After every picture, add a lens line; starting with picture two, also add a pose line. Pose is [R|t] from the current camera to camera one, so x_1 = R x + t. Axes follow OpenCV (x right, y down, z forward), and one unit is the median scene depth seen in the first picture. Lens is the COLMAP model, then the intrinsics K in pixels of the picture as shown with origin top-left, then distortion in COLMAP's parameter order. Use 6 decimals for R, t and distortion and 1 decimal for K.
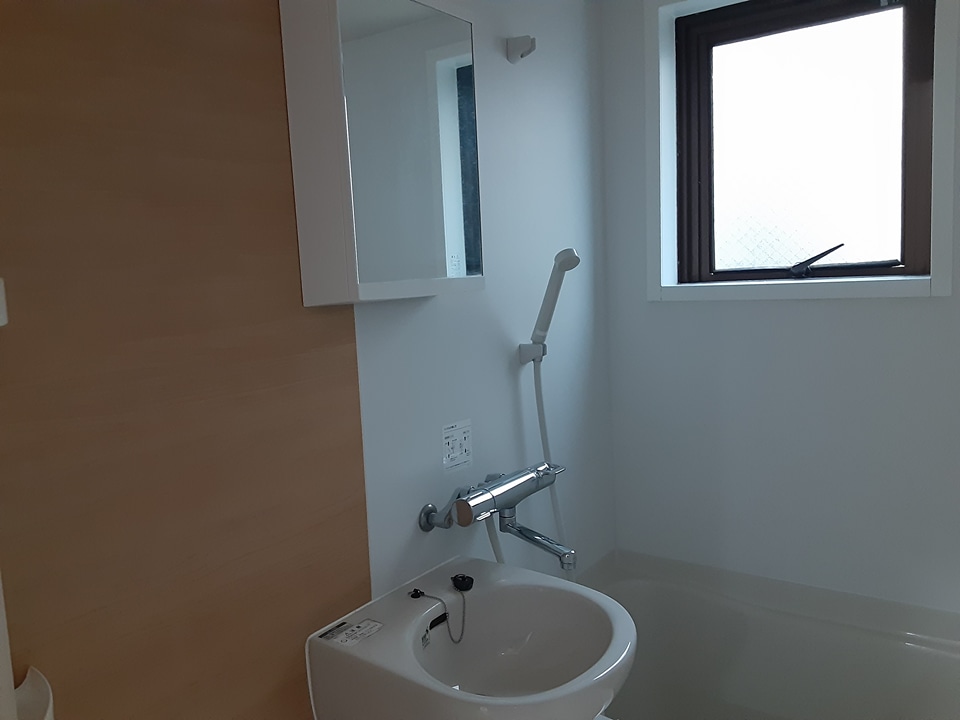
lens RADIAL K [[769.5, 0, 471.2], [0, 769.5, 345.5], [0, 0, 1]] dist [0.105525, -0.095803]
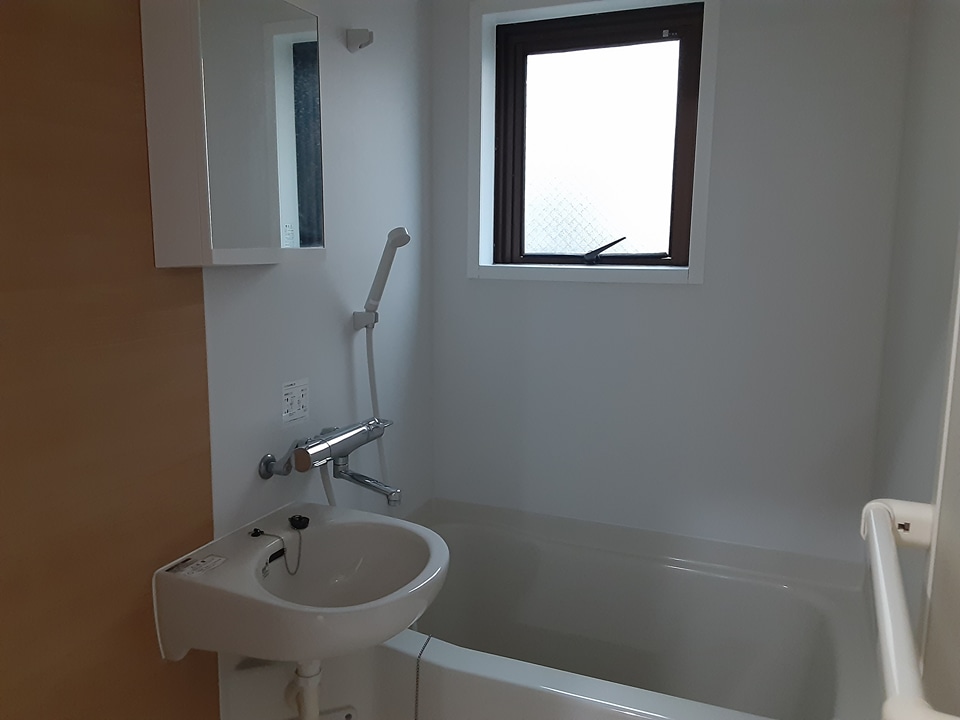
lens RADIAL K [[769.5, 0, 479.7], [0, 769.5, 359.8], [0, 0, 1]] dist [0.105525, -0.095803]
pose [[0.969920, 0.016594, 0.242858, -0.032843], [-0.029005, 0.998444, 0.047618, 0.009956], [-0.241690, -0.053230, 0.968892, -0.129855]]
